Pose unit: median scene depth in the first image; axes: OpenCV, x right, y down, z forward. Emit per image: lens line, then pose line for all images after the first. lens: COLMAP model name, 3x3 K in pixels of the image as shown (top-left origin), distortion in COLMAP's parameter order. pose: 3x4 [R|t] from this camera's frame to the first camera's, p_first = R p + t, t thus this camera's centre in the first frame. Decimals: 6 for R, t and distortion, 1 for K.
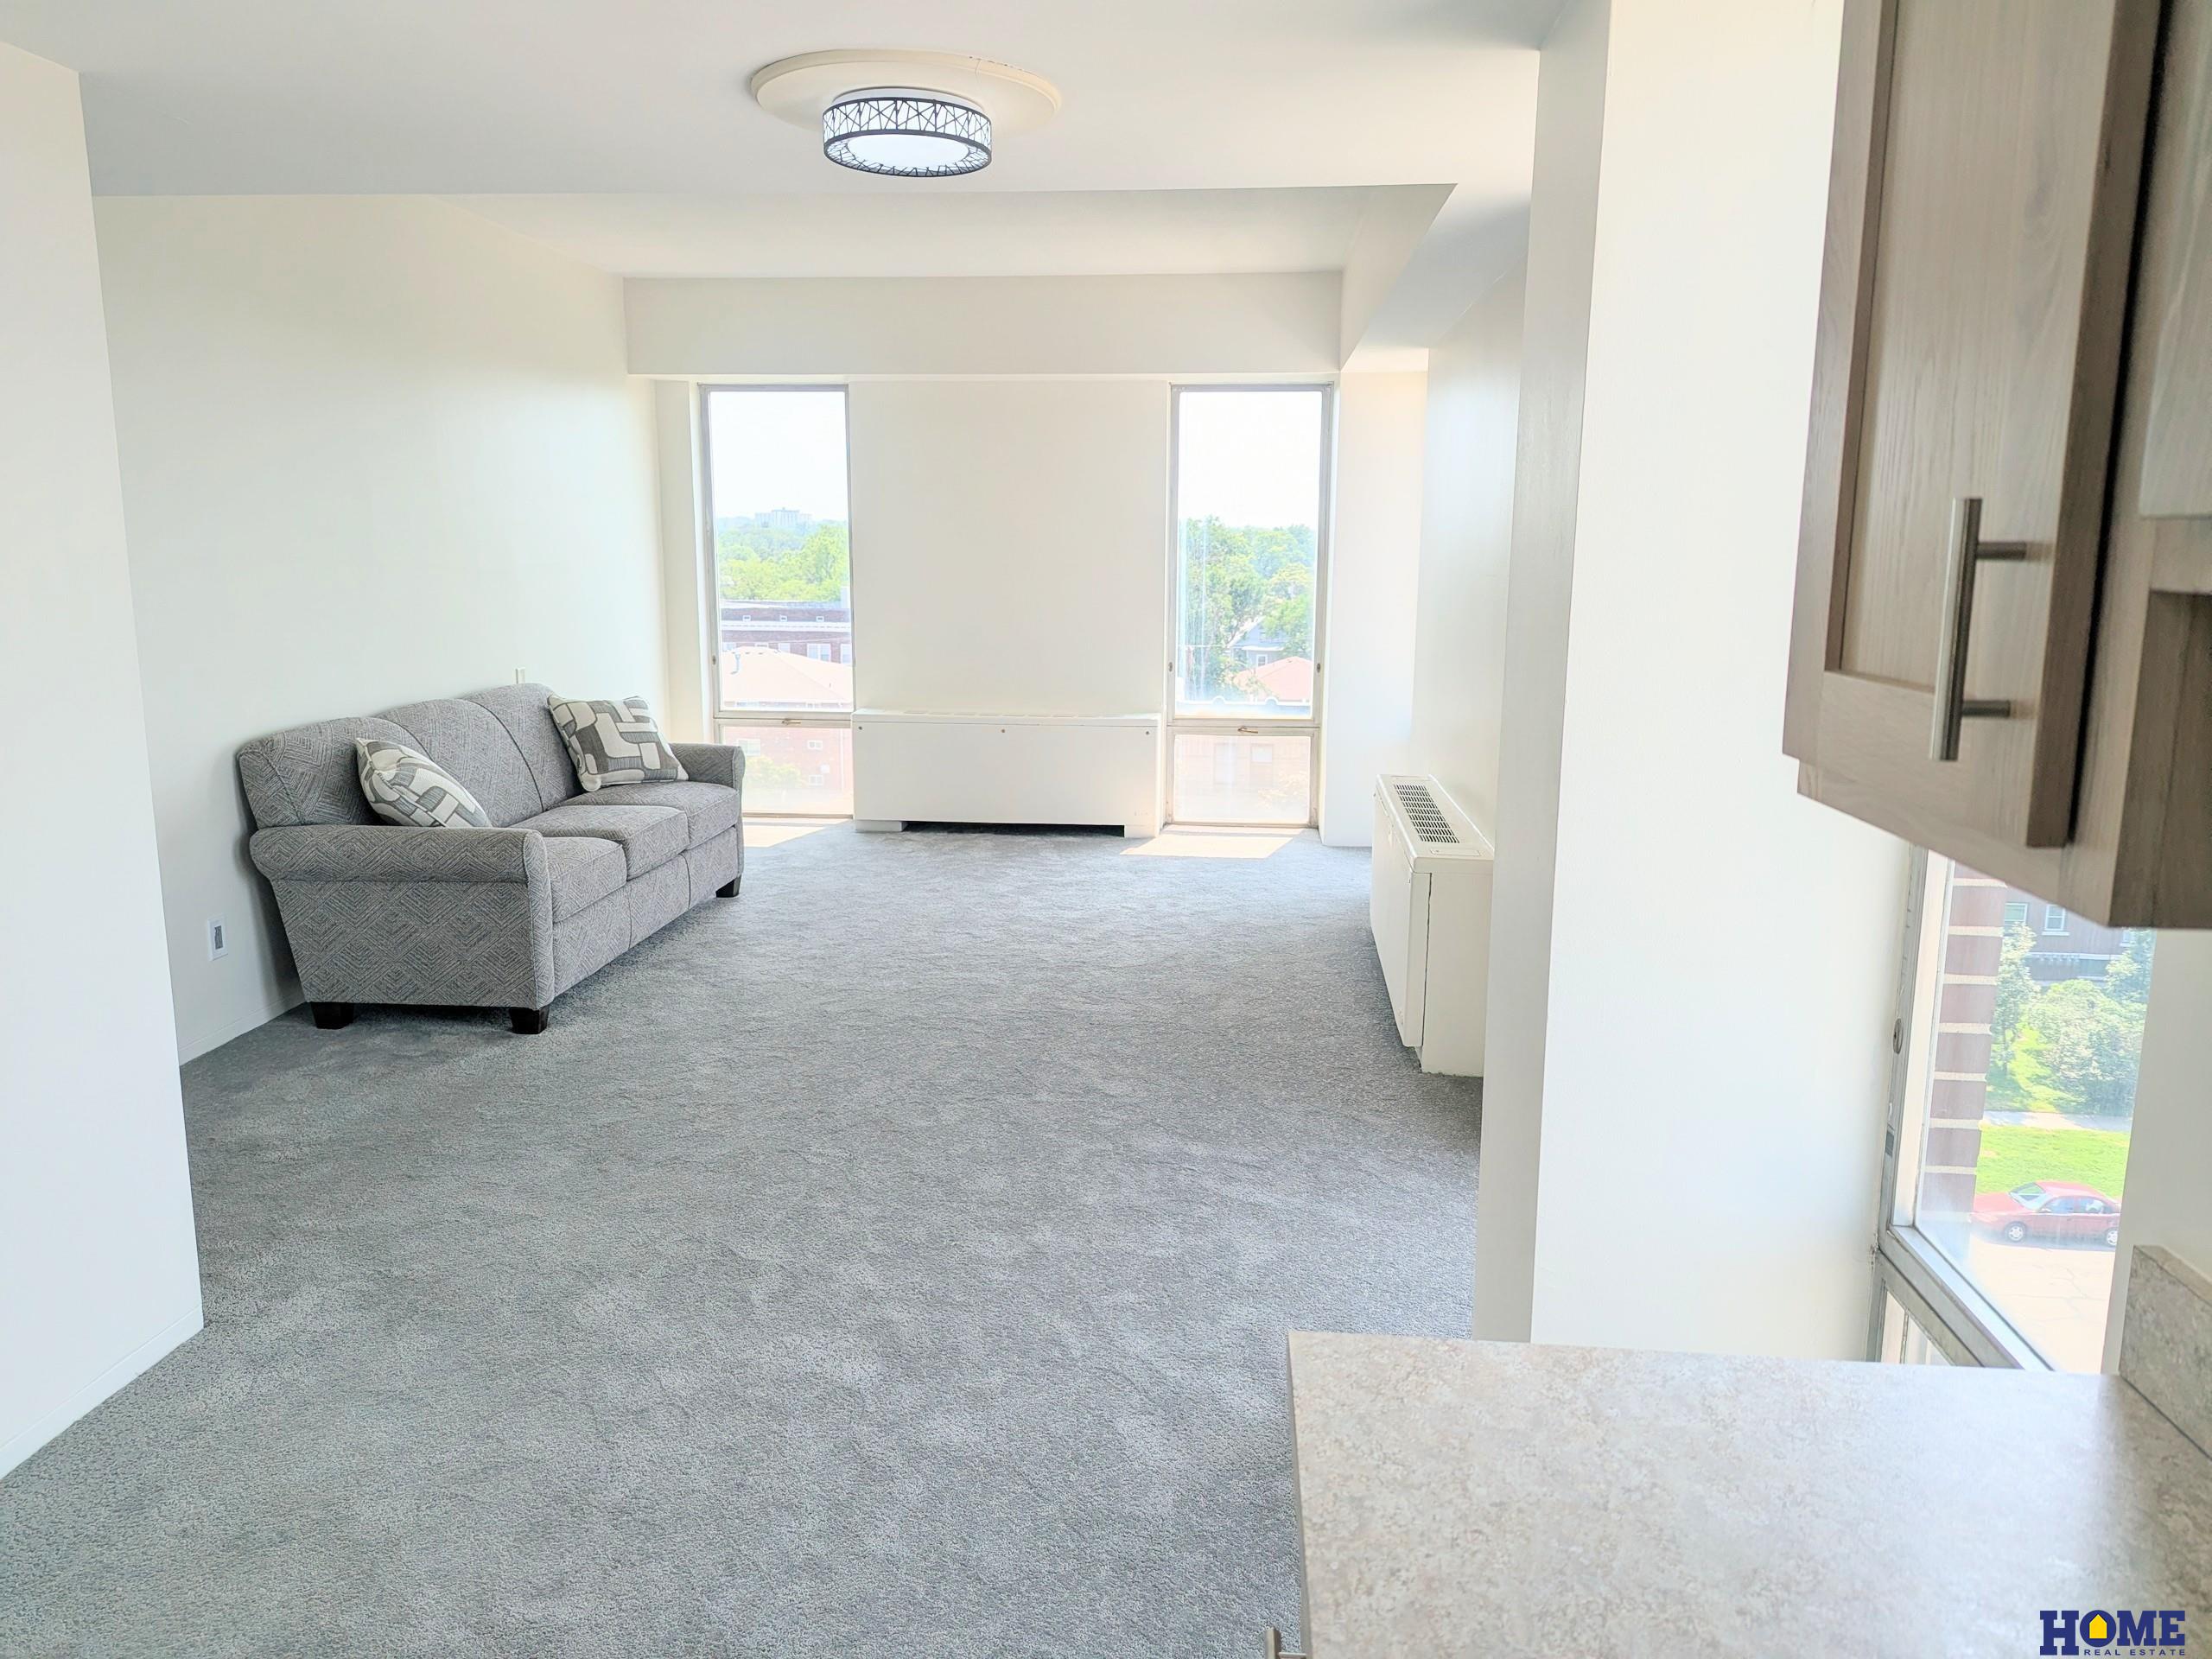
lens RADIAL K [[1496.9, 0, 1068.7], [0, 1496.9, 825.5], [0, 0, 1]] dist [0.043378, 0.002041]
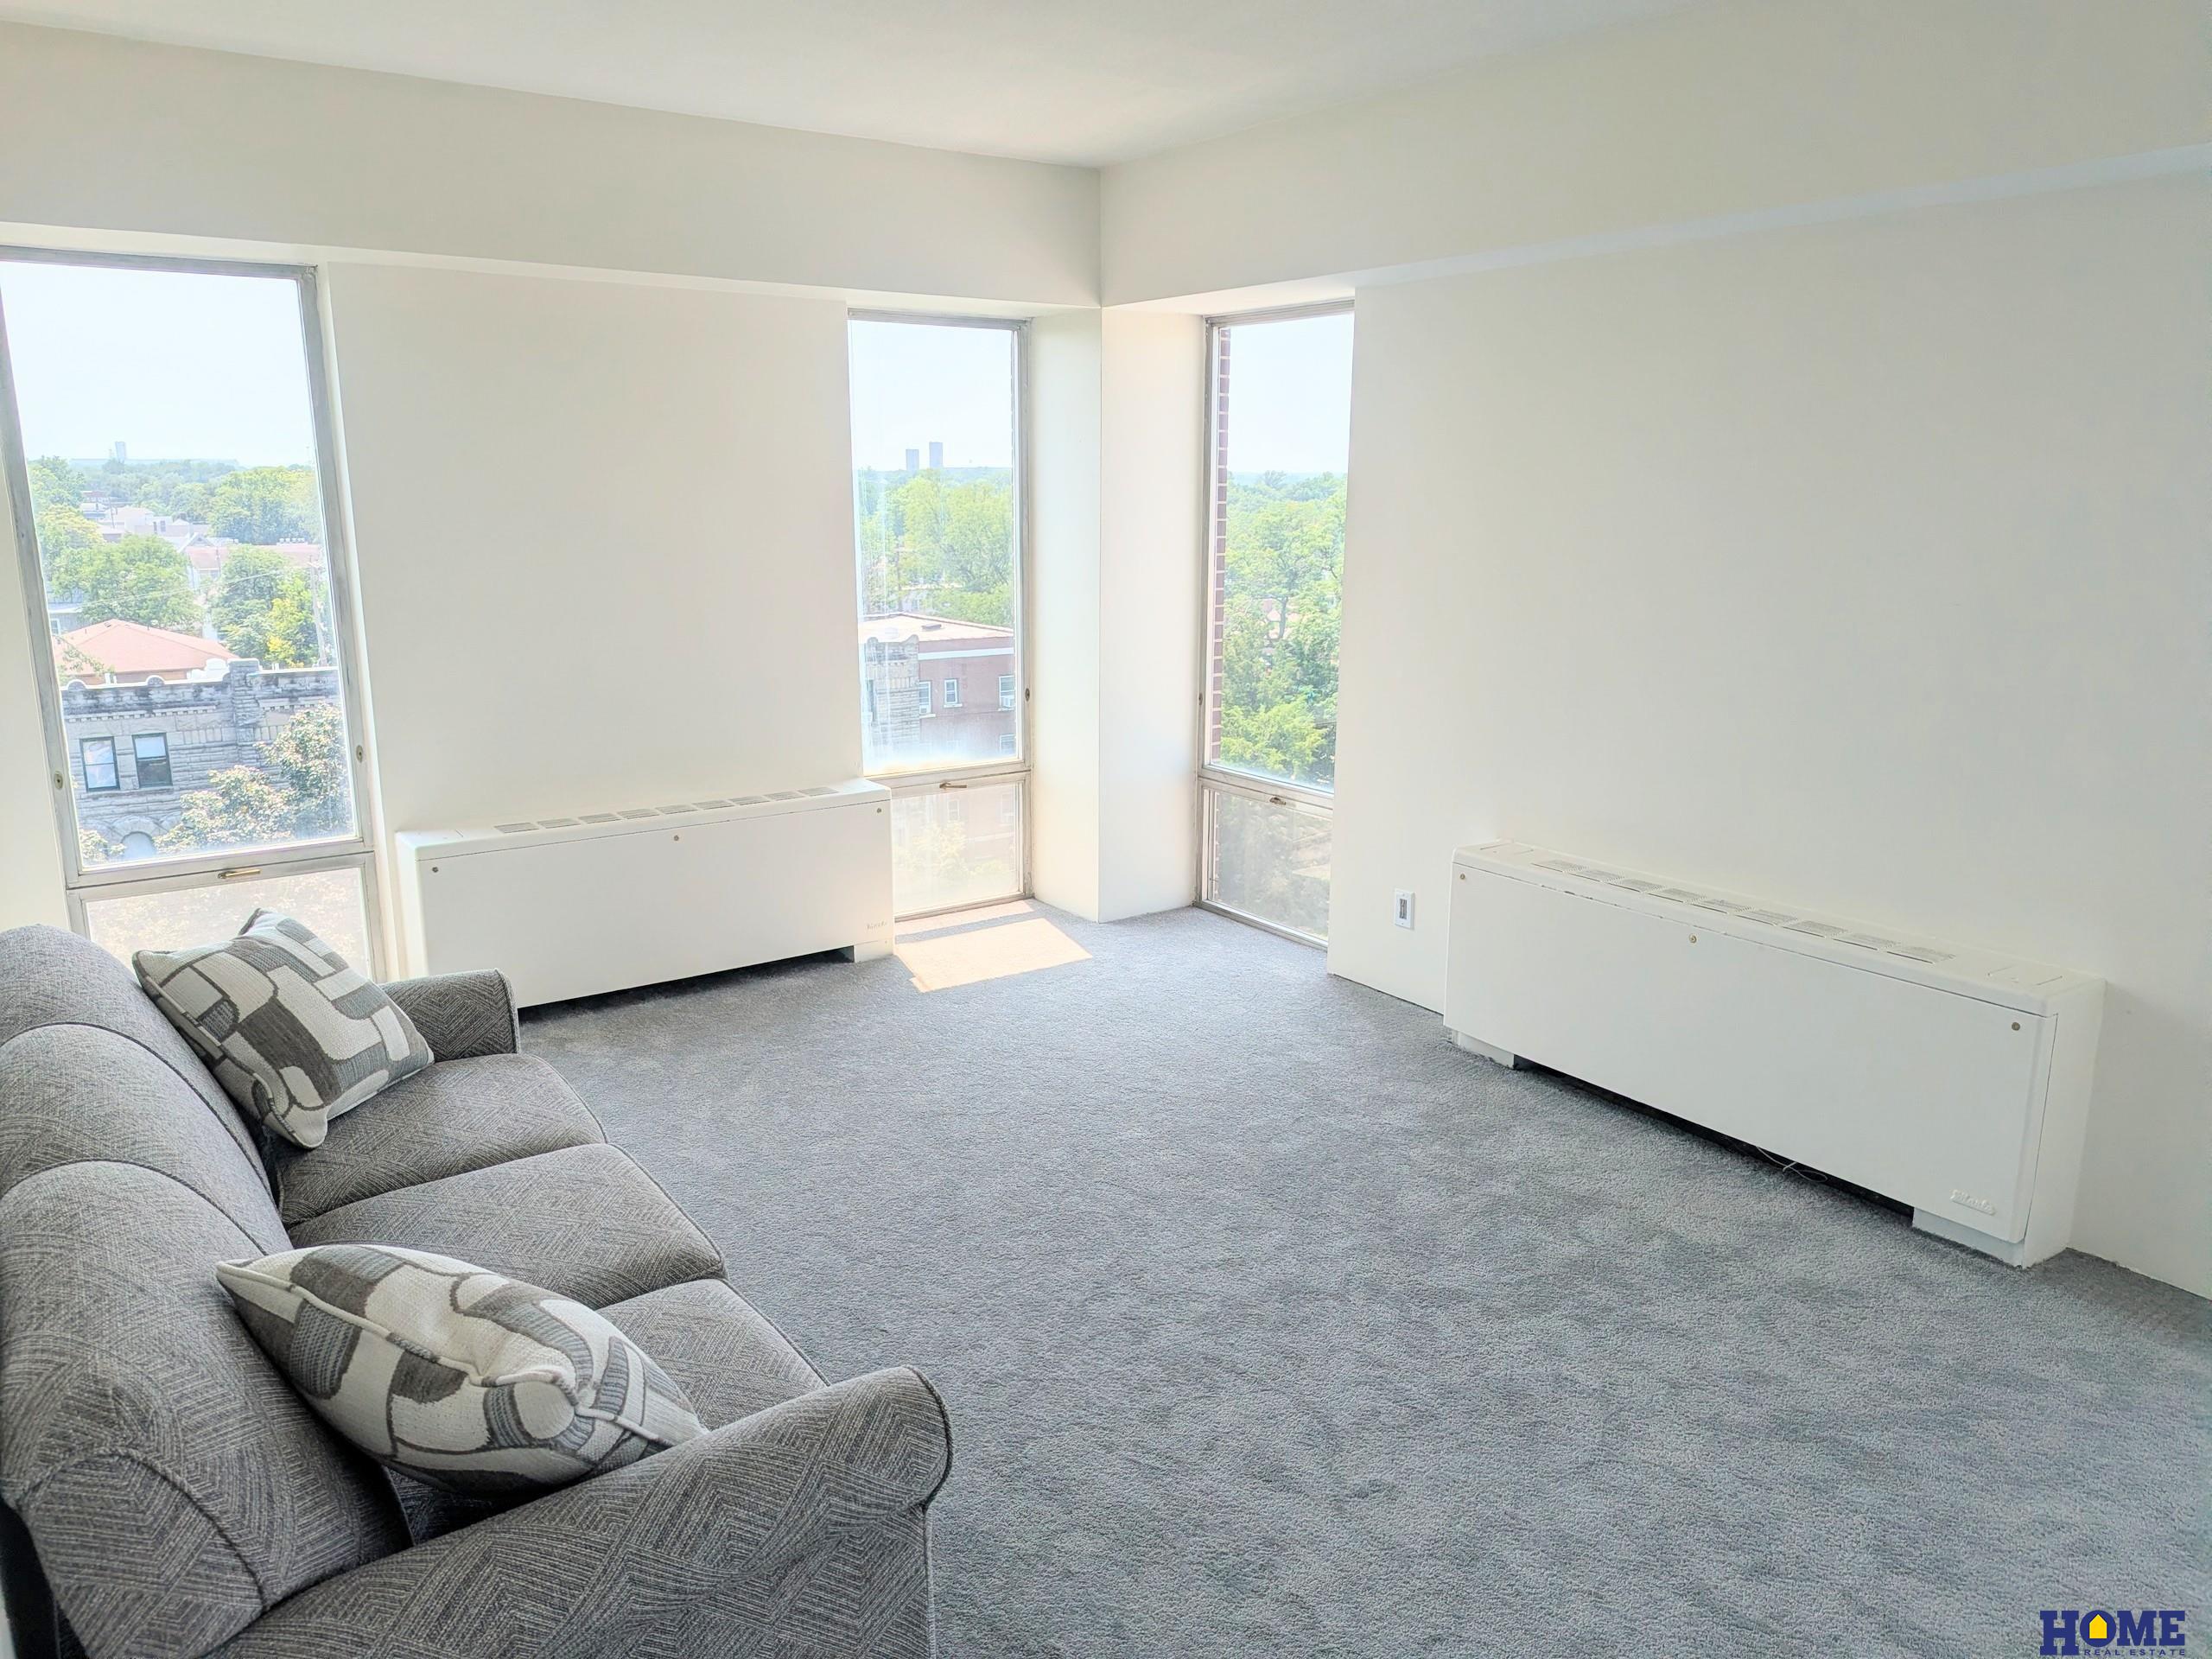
lens RADIAL K [[1526.2, 0, 1073.8], [0, 1526.2, 853.8], [0, 0, 1]] dist [0.001650, 0.001404]
pose [[0.752368, -0.159308, 0.639190, -0.415975], [0.125768, 0.987206, 0.098009, -0.123460], [-0.646626, 0.006651, 0.762778, 0.485856]]
